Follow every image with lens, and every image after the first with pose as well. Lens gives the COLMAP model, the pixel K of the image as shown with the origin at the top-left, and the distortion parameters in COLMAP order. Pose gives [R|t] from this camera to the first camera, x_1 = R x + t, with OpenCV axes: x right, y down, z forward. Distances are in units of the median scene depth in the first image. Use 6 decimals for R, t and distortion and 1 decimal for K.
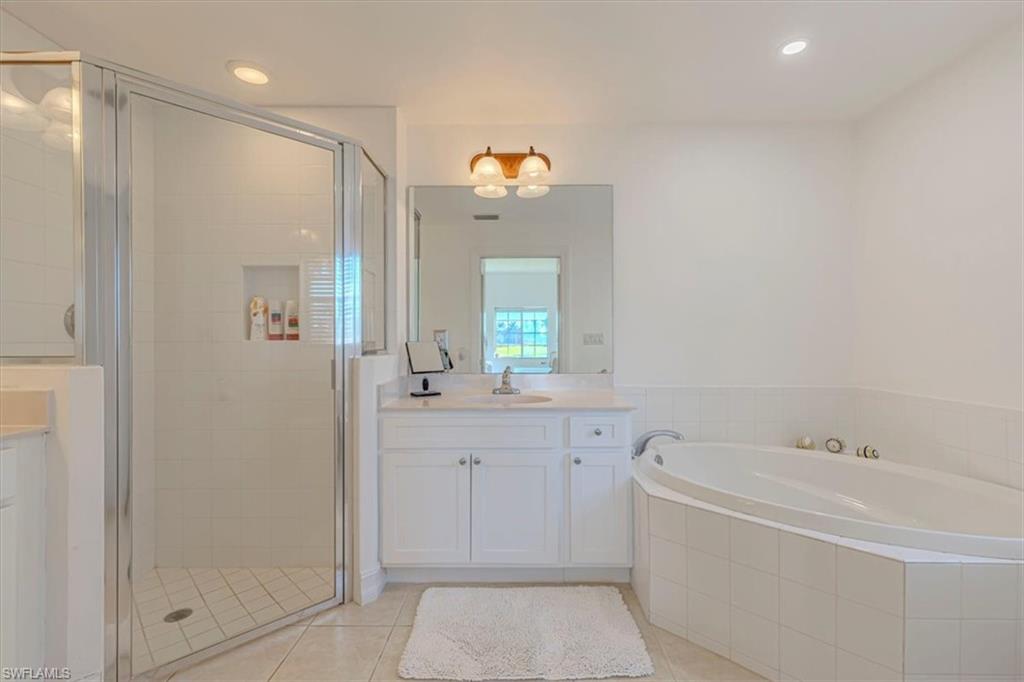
lens RADIAL K [[456.4, 0, 516.6], [0, 456.4, 340.5], [0, 0, 1]] dist [0.007794, -0.000878]
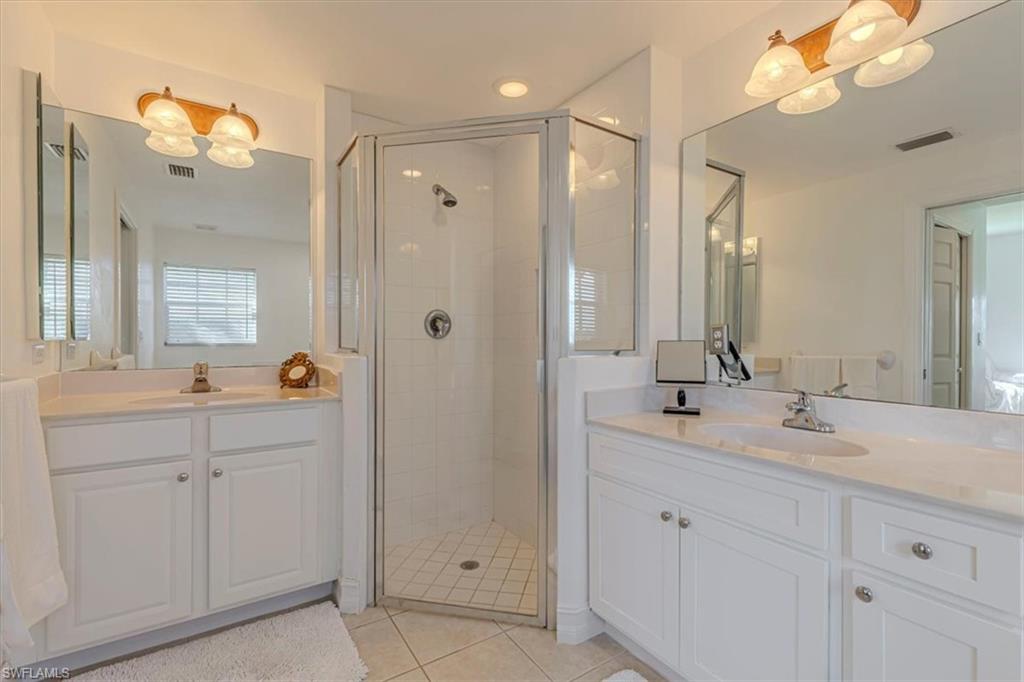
lens RADIAL K [[456.4, 0, 516.6], [0, 456.4, 340.5], [0, 0, 1]] dist [0.007794, -0.000878]
pose [[0.551287, 0.007933, -0.834278, 0.321797], [-0.005492, 0.999968, 0.005880, -0.000890], [0.834298, 0.001341, 0.551313, 0.426847]]
